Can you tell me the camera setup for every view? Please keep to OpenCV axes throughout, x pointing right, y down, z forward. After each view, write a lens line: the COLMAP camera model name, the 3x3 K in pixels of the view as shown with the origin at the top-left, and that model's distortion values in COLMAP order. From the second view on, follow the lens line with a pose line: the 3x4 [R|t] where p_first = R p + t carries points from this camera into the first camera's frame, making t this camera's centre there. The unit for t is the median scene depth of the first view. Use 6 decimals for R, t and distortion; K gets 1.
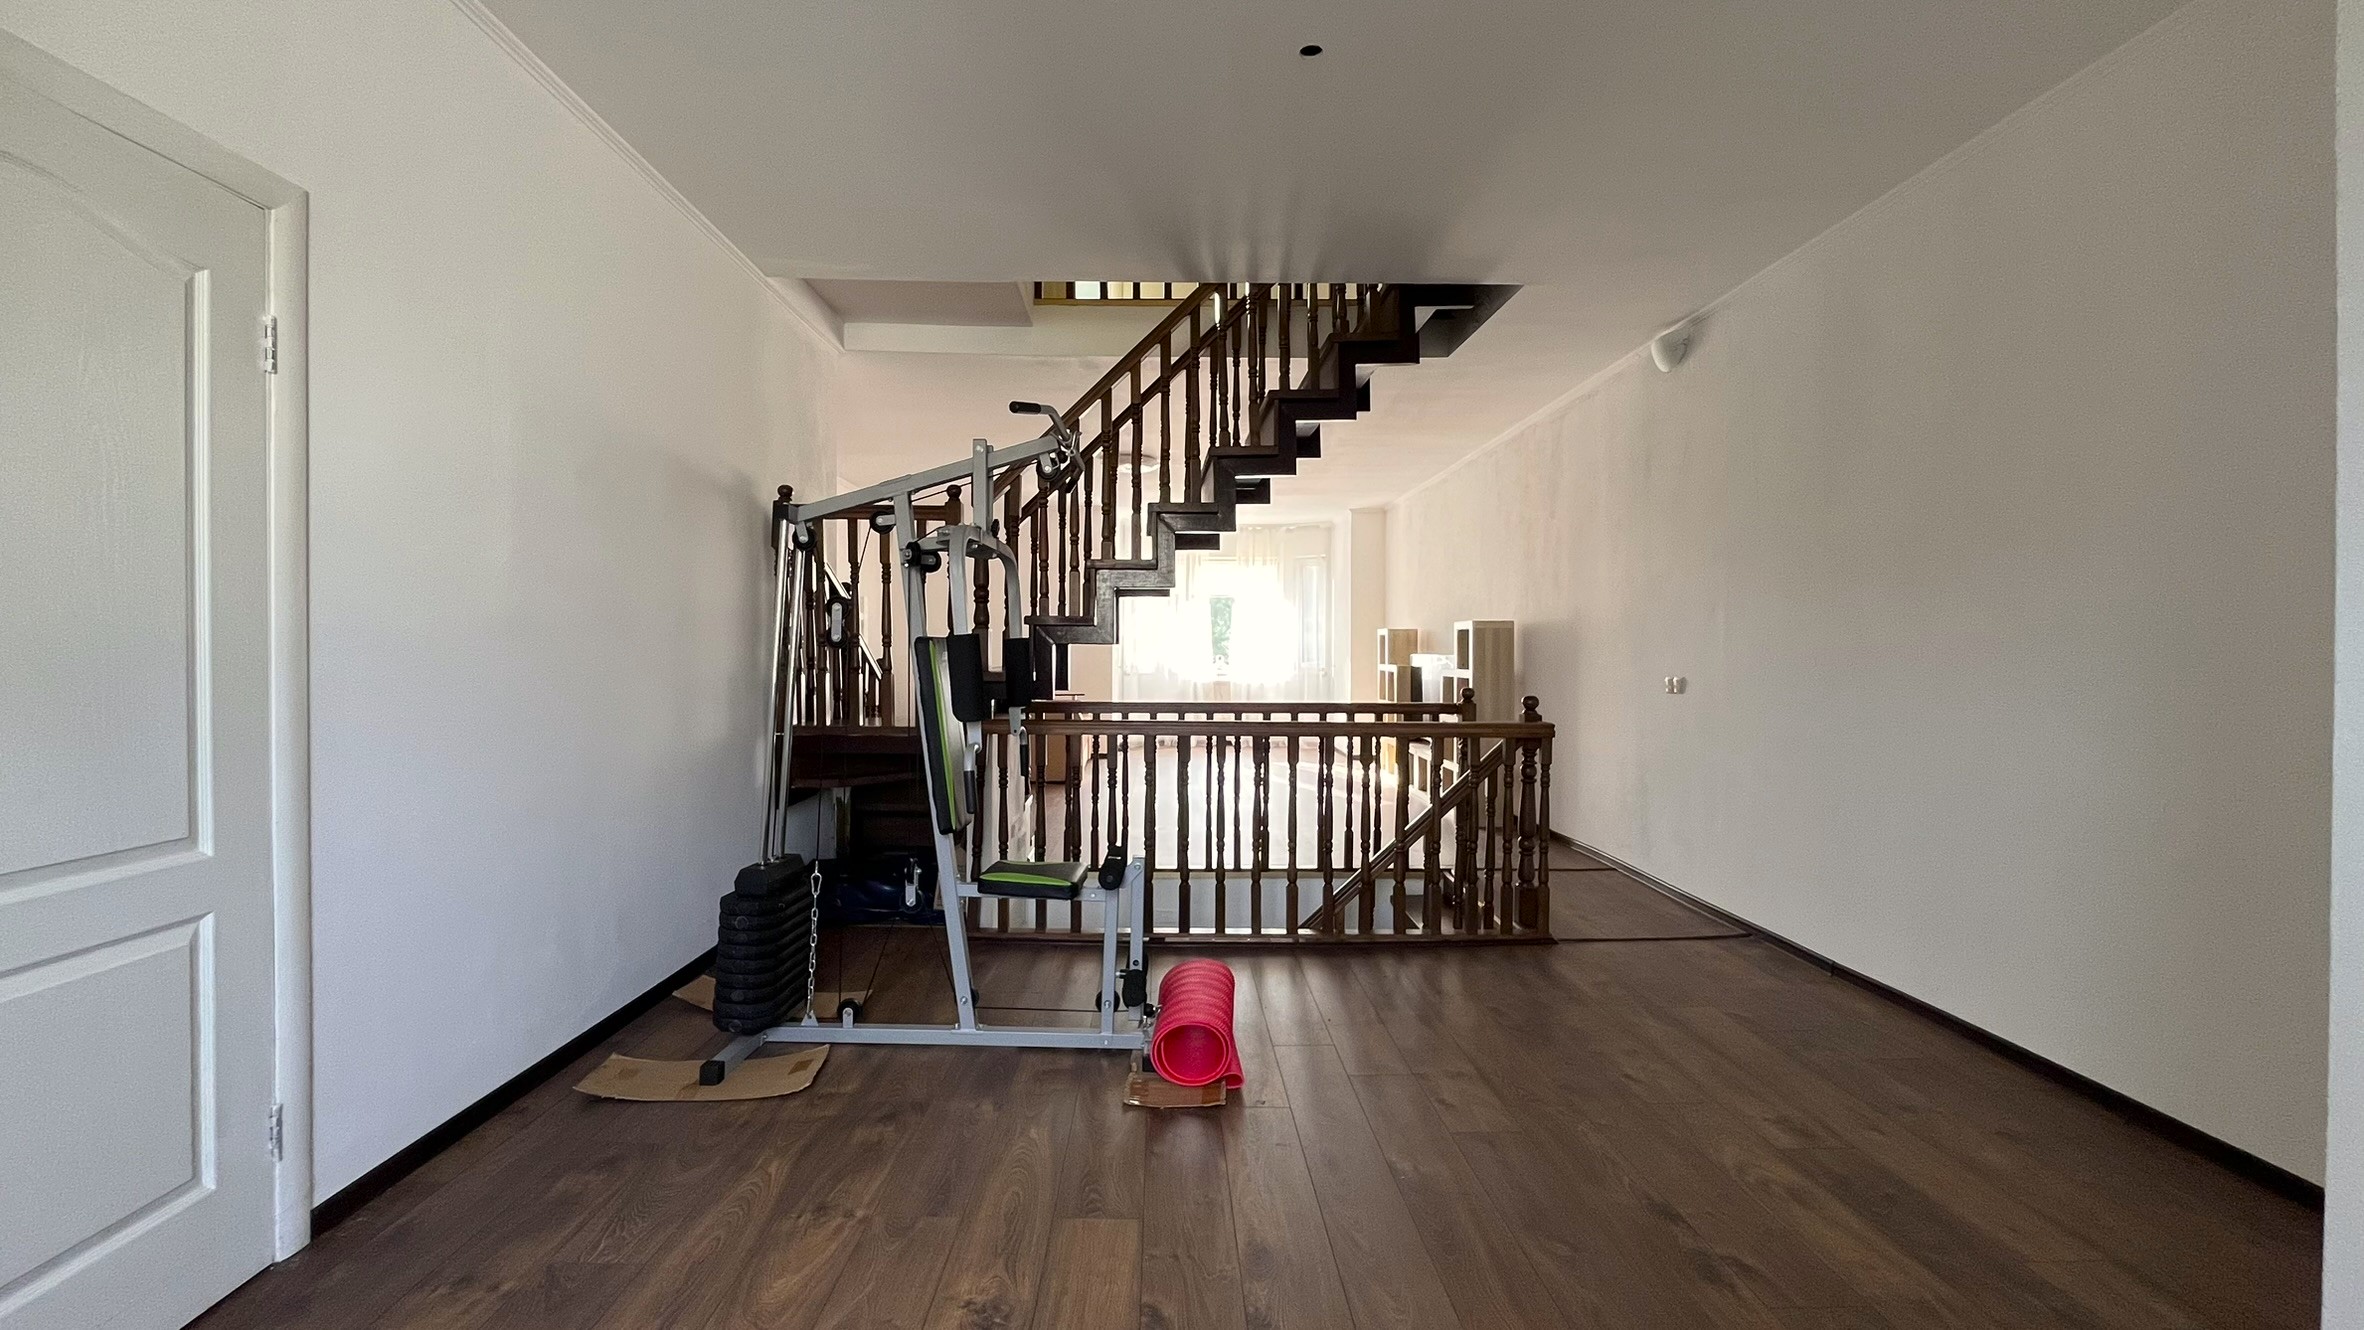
lens RADIAL K [[960.4, 0, 1179.8], [0, 960.4, 660.2], [0, 0, 1]] dist [-0.001731, -0.000489]
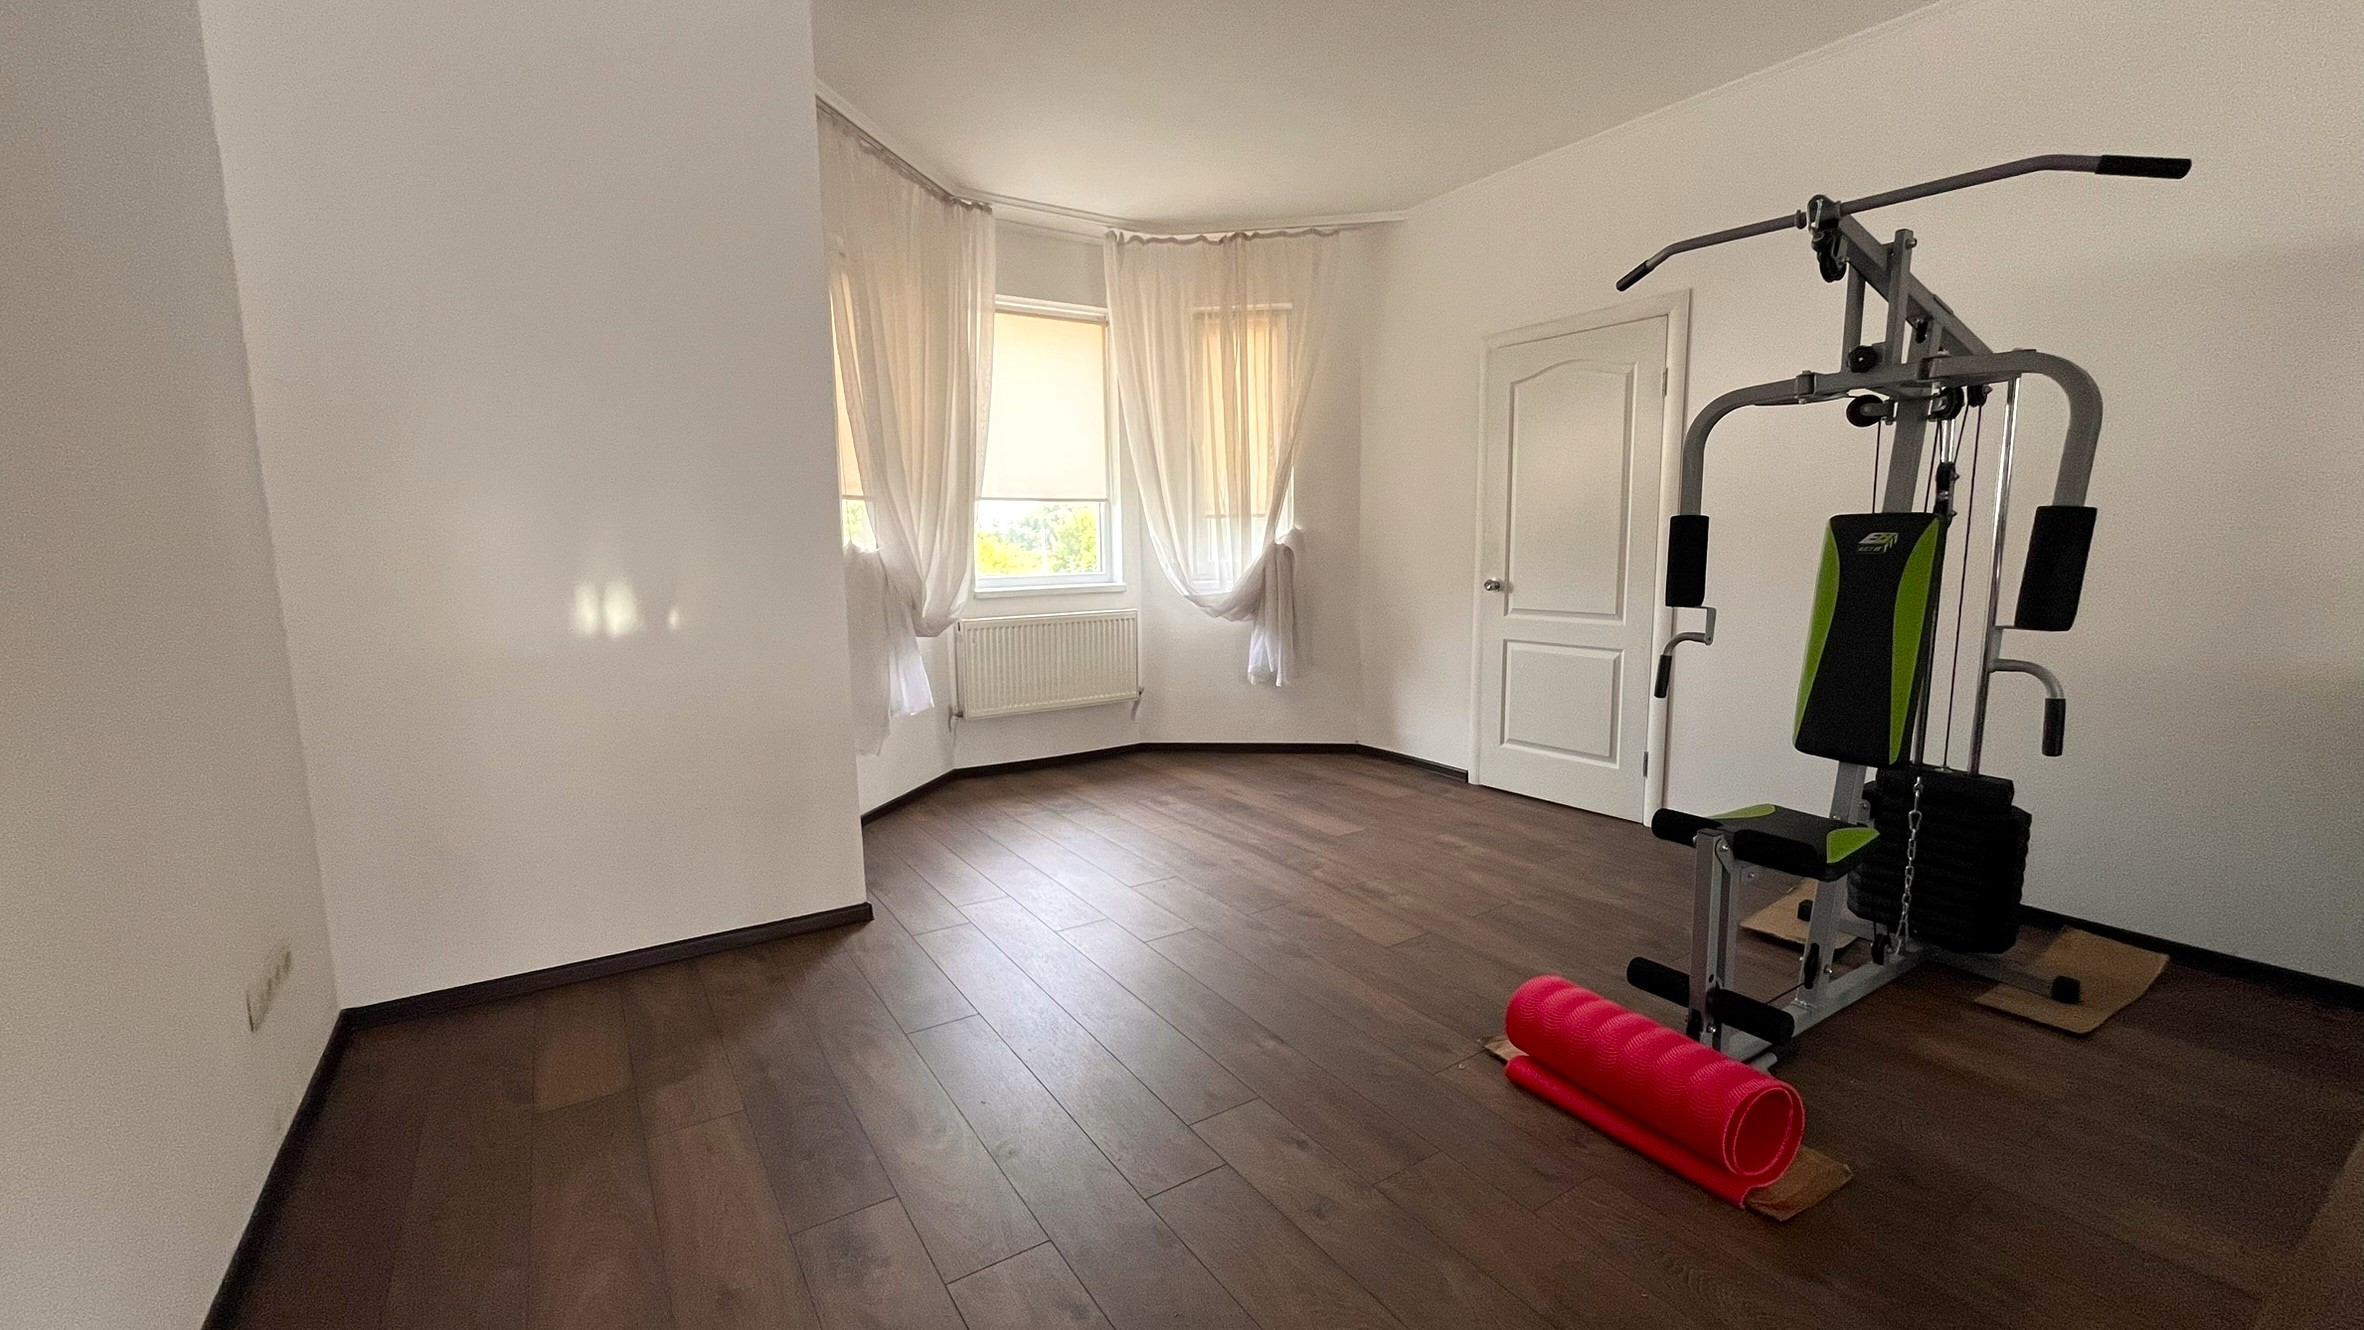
lens RADIAL K [[960.4, 0, 1180.6], [0, 960.4, 668.0], [0, 0, 1]] dist [-0.001731, -0.000489]
pose [[-0.840793, 0.081316, -0.535214, 1.026560], [0.004675, 0.989708, 0.143024, -0.024124], [0.541336, 0.117752, -0.832520, 2.163222]]
